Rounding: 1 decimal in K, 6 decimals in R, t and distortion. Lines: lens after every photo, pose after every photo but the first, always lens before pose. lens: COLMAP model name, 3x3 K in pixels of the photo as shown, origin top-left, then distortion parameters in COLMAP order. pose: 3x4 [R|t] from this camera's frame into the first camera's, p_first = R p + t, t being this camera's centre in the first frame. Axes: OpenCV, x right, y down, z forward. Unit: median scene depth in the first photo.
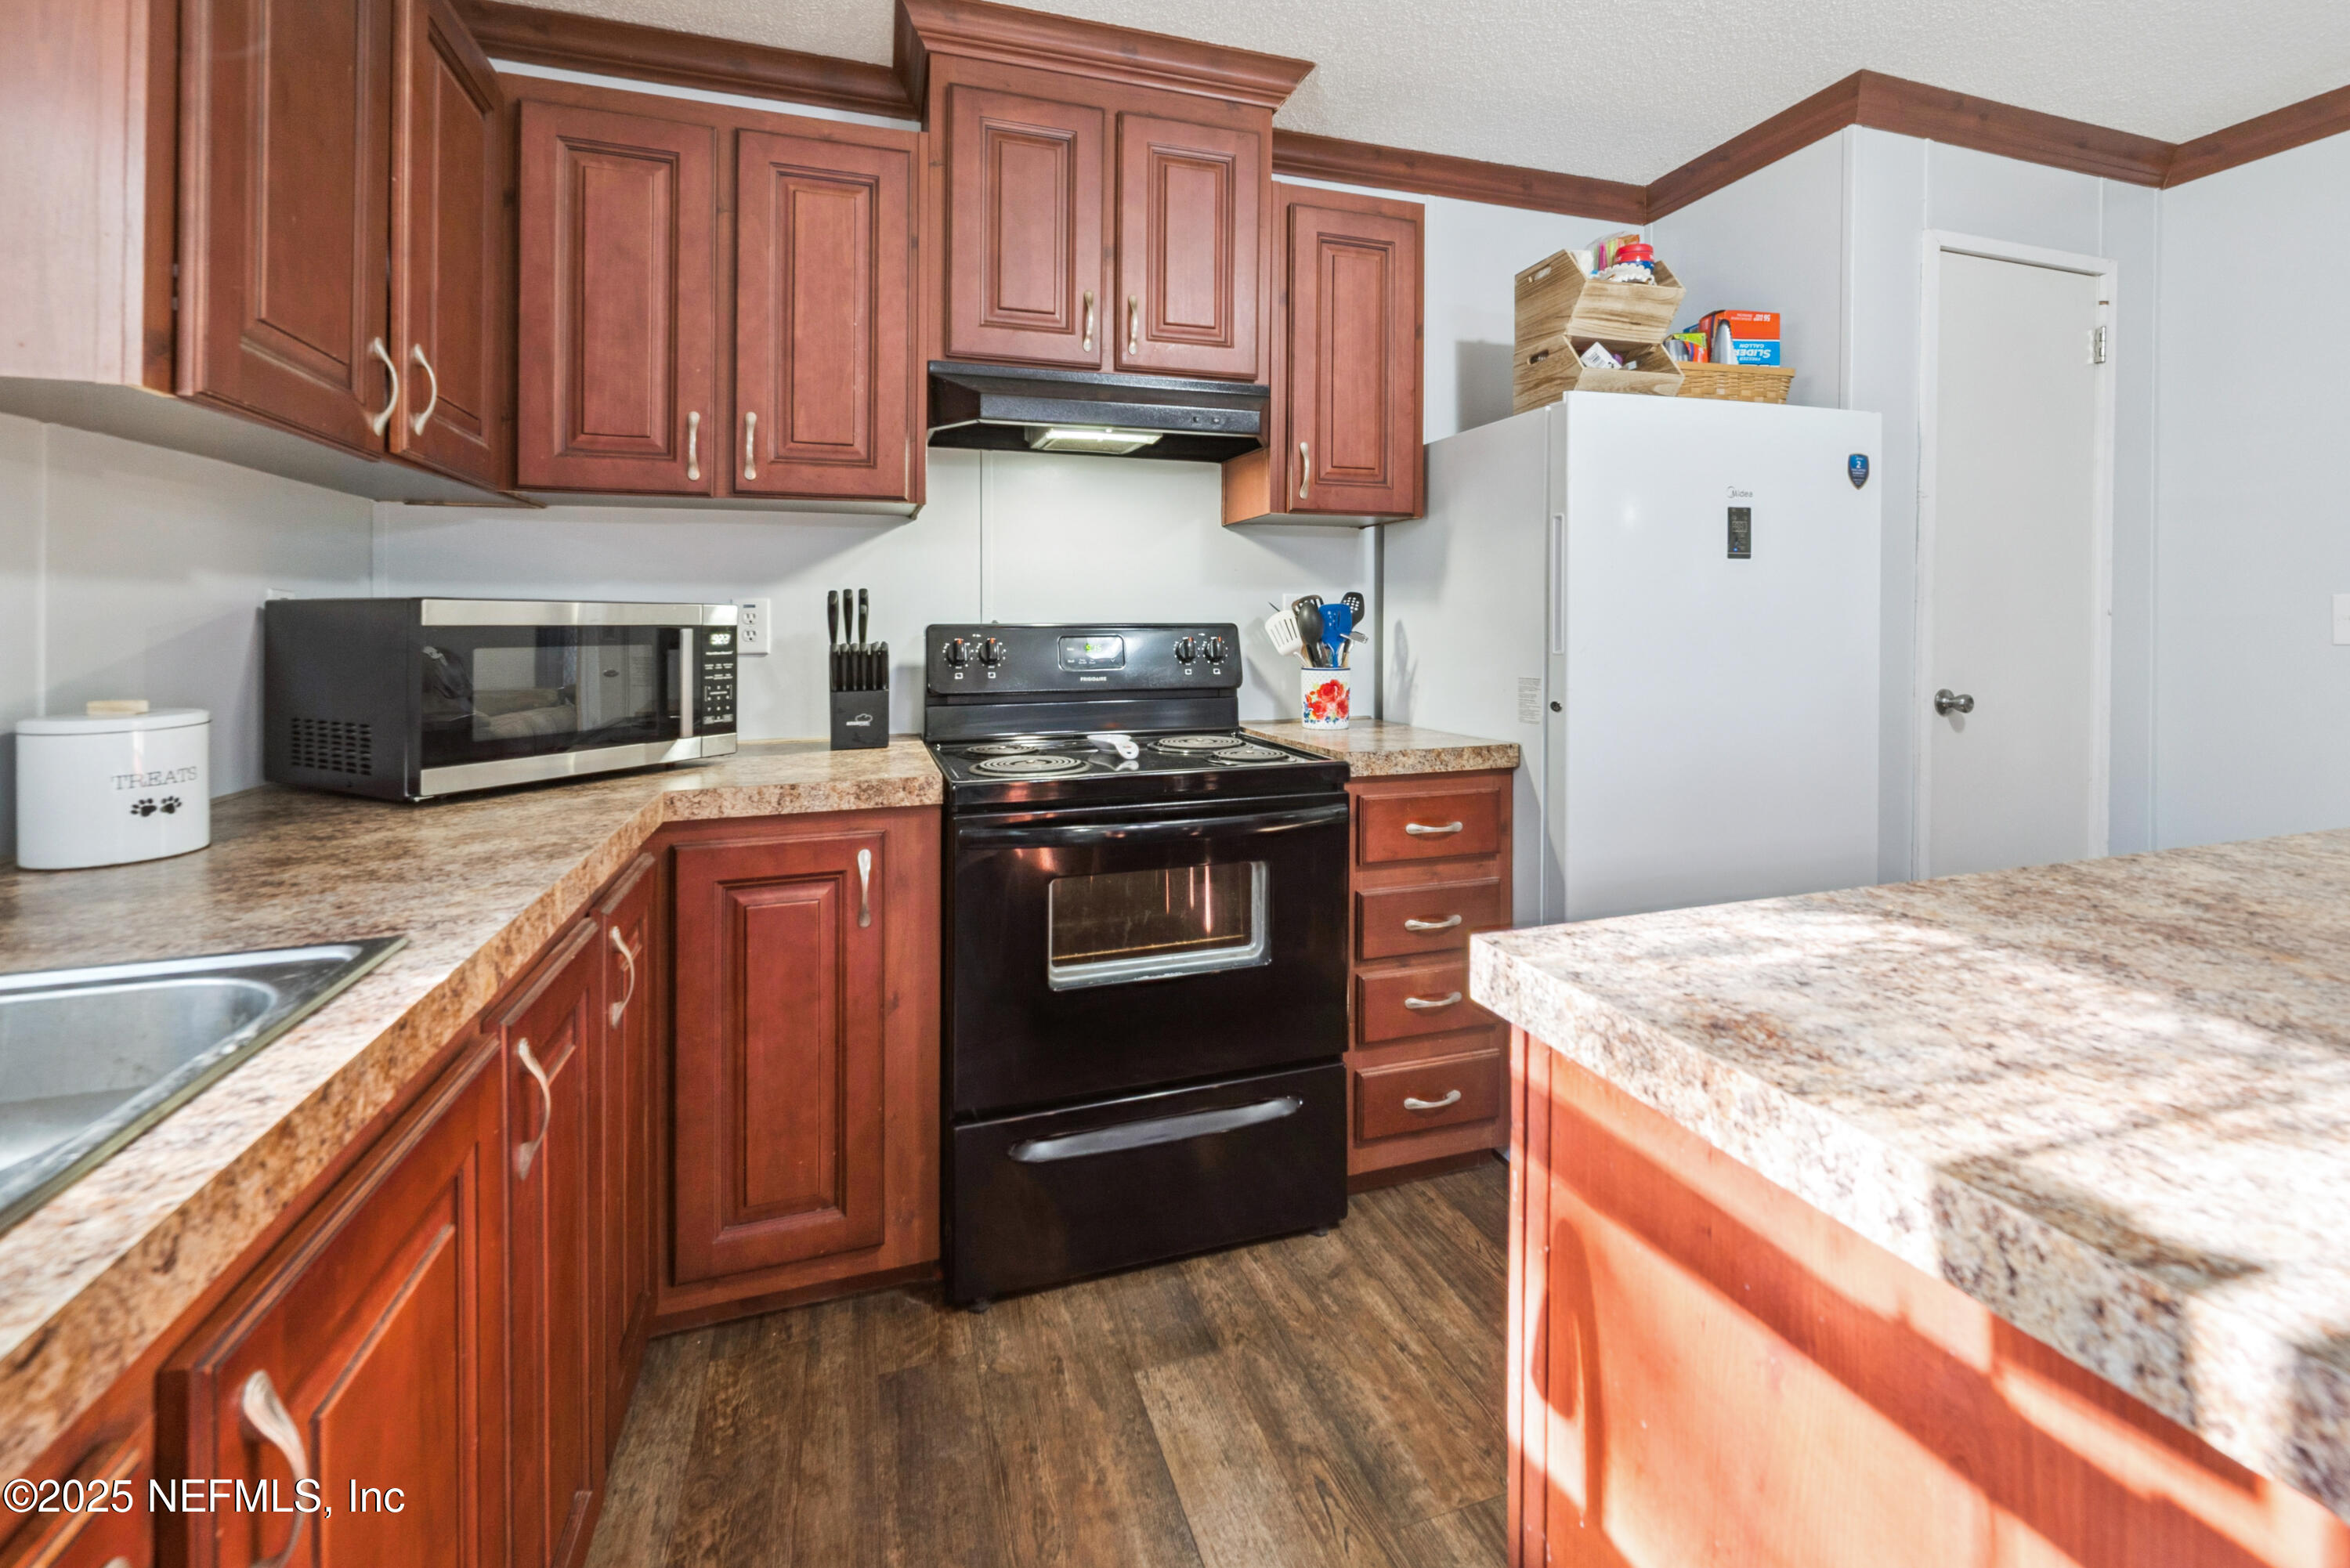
lens RADIAL K [[988.9, 0, 1166.5], [0, 988.9, 632.3], [0, 0, 1]] dist [0.000831, -0.001943]
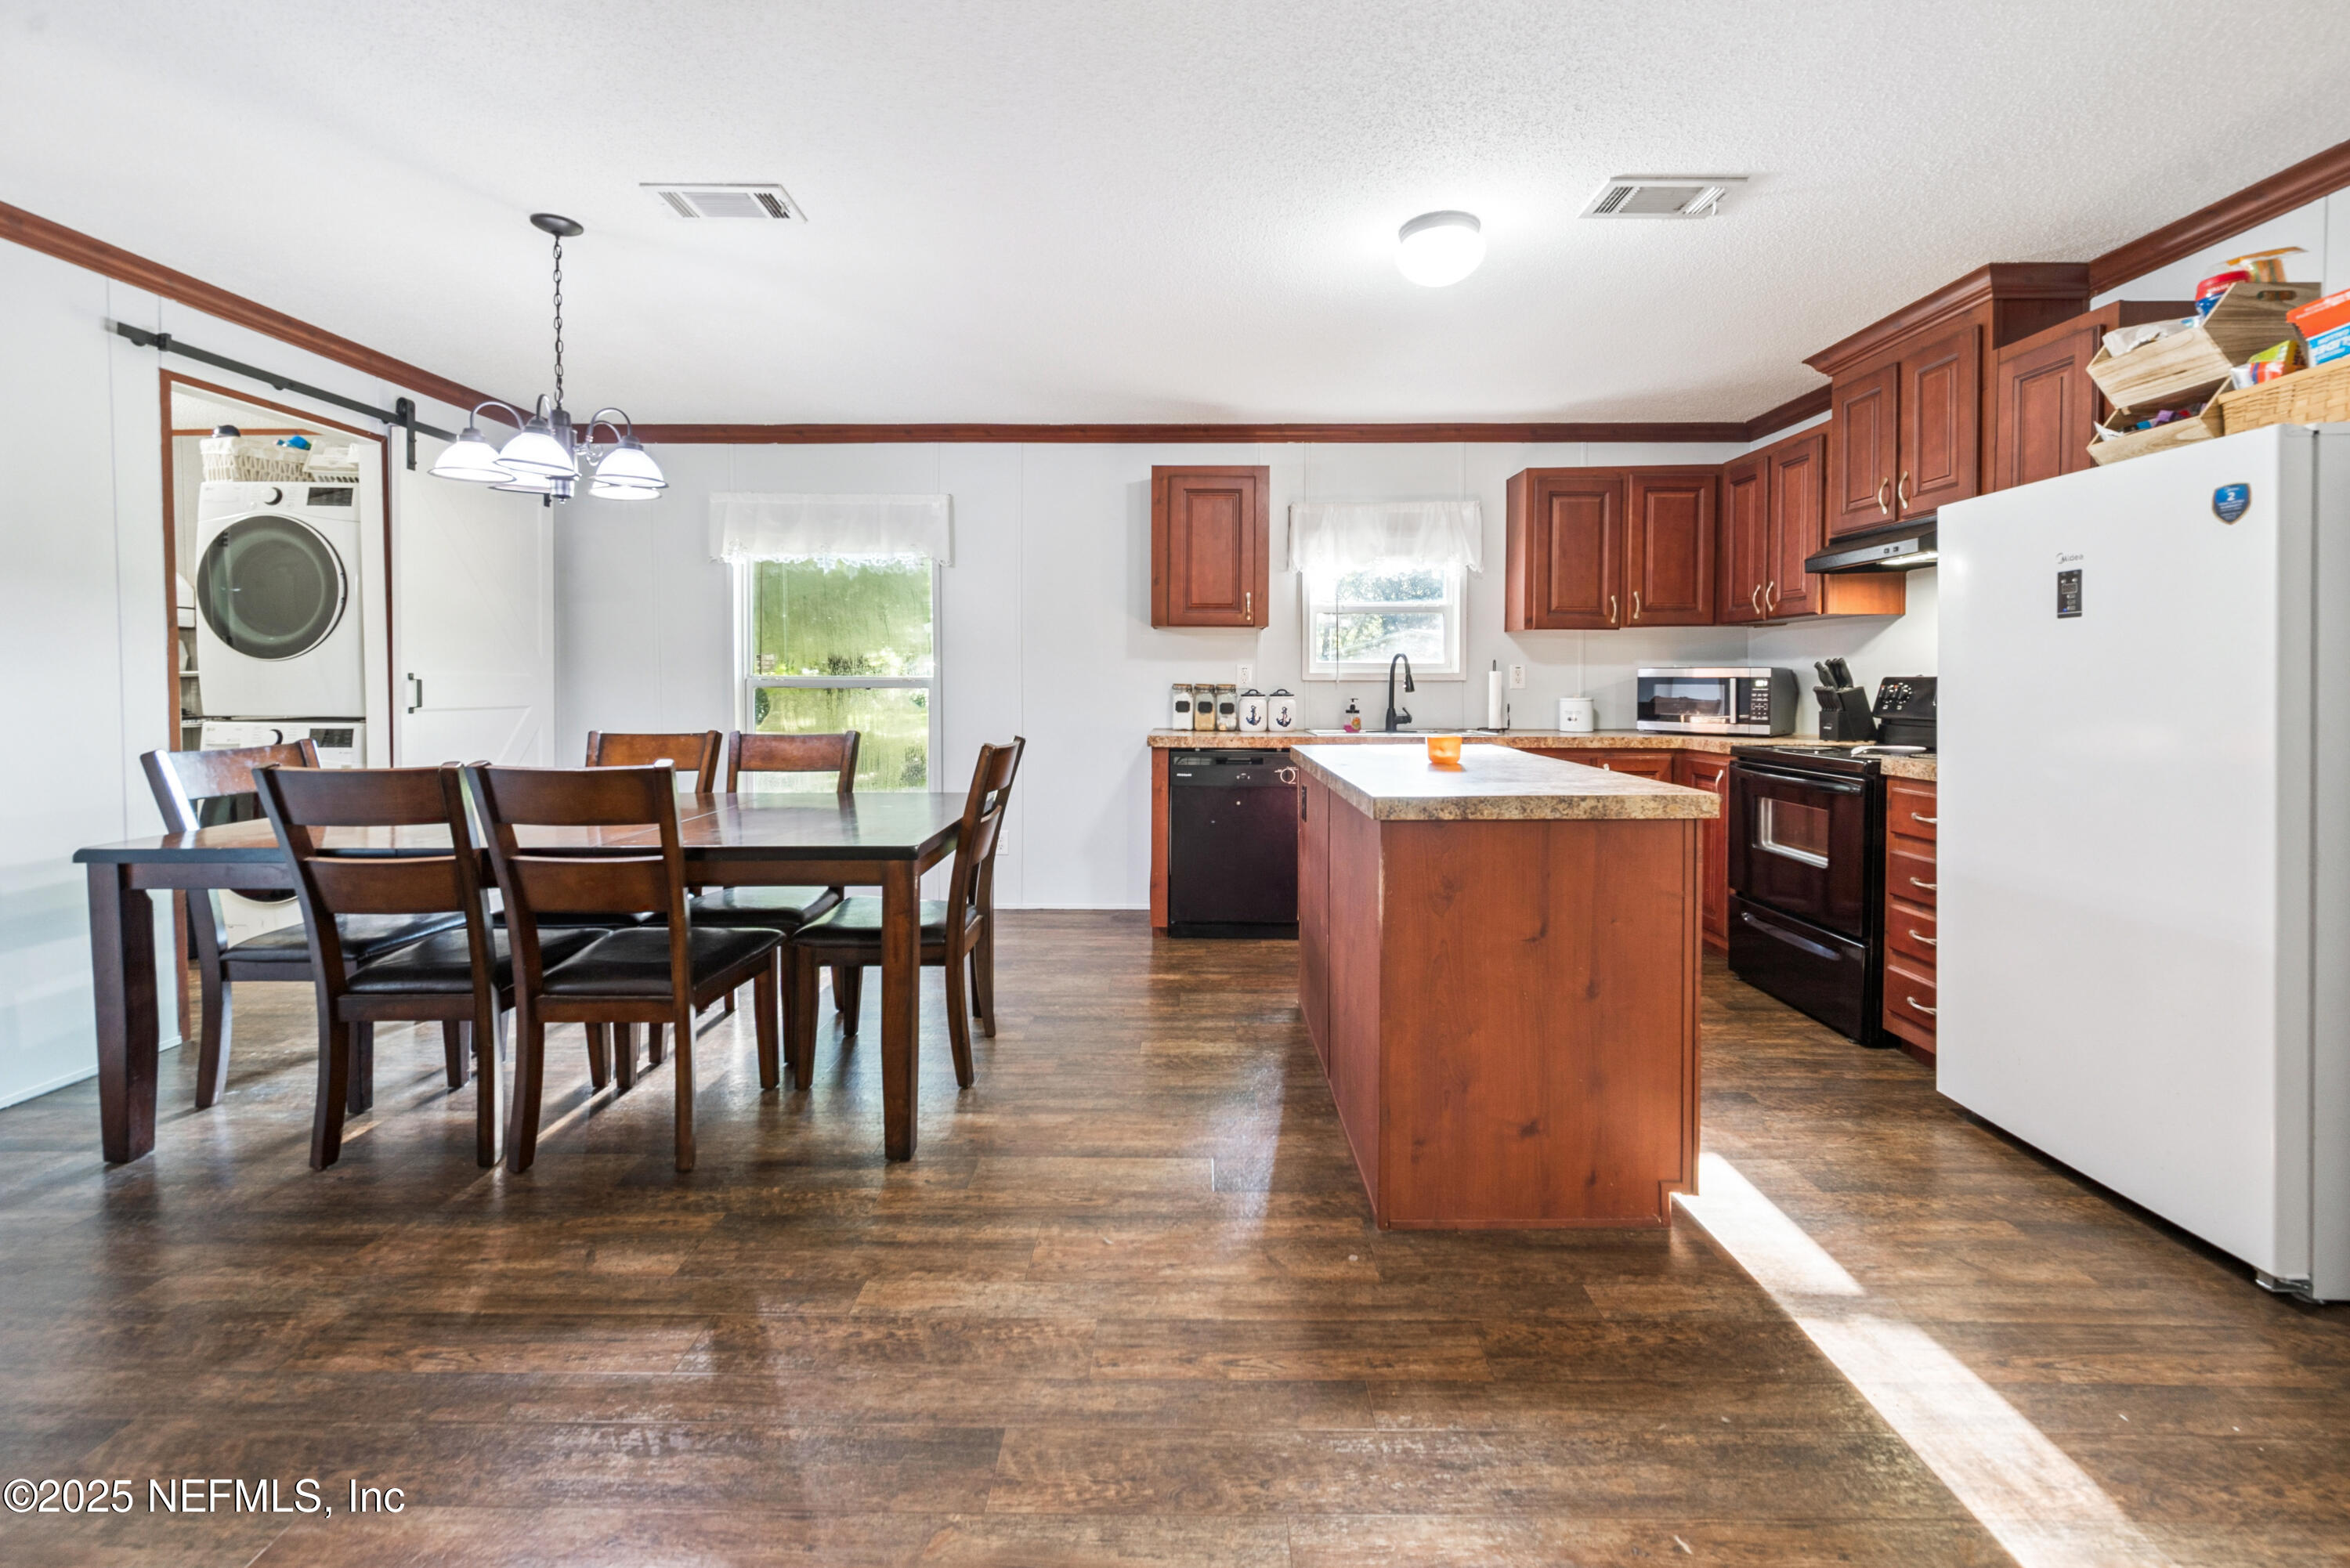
lens RADIAL K [[988.9, 0, 1176.2], [0, 988.9, 696.2], [0, 0, 1]] dist [0.000831, -0.001943]
pose [[-0.323808, 0.020386, -0.945903, 1.873121], [-0.005006, 0.999717, 0.023260, -0.007793], [0.946109, 0.012267, -0.323615, 0.407377]]
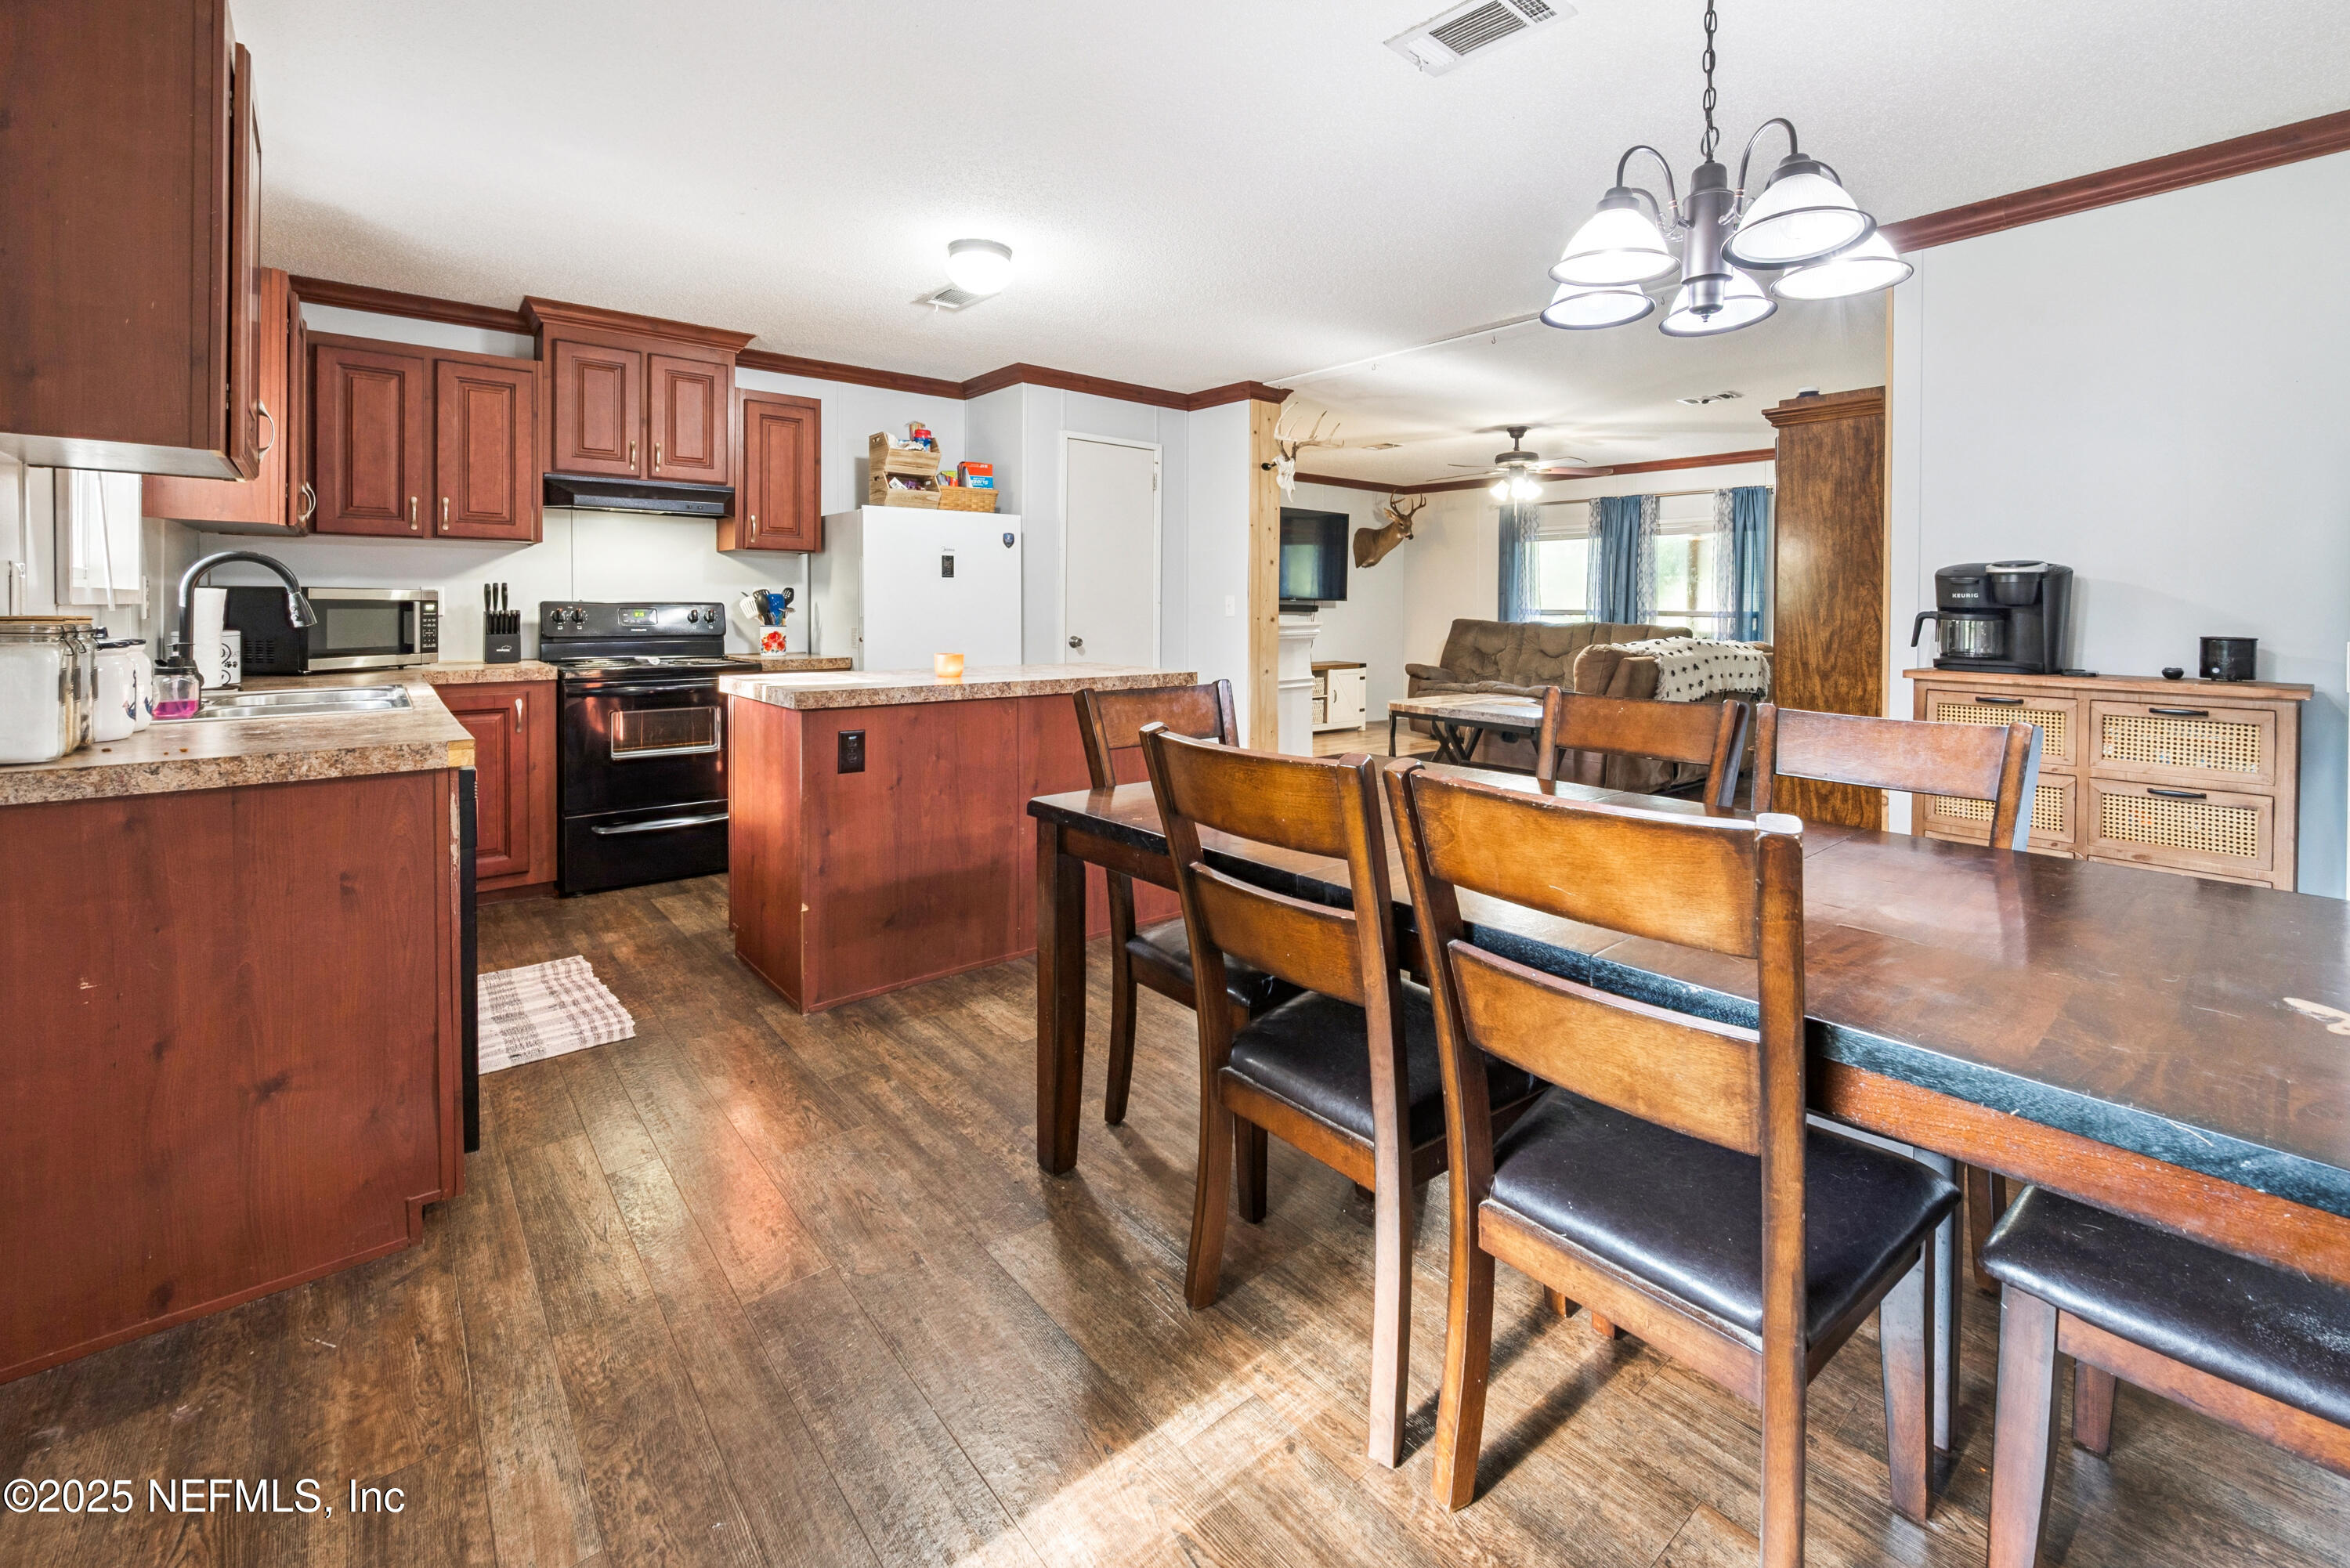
lens RADIAL K [[988.9, 0, 1183.4], [0, 988.9, 638.5], [0, 0, 1]] dist [0.000831, -0.001943]
pose [[0.923956, -0.001851, 0.382494, 0.191014], [-0.007636, 0.999700, 0.023283, 0.010981], [-0.382422, -0.024433, 0.923665, -1.343487]]
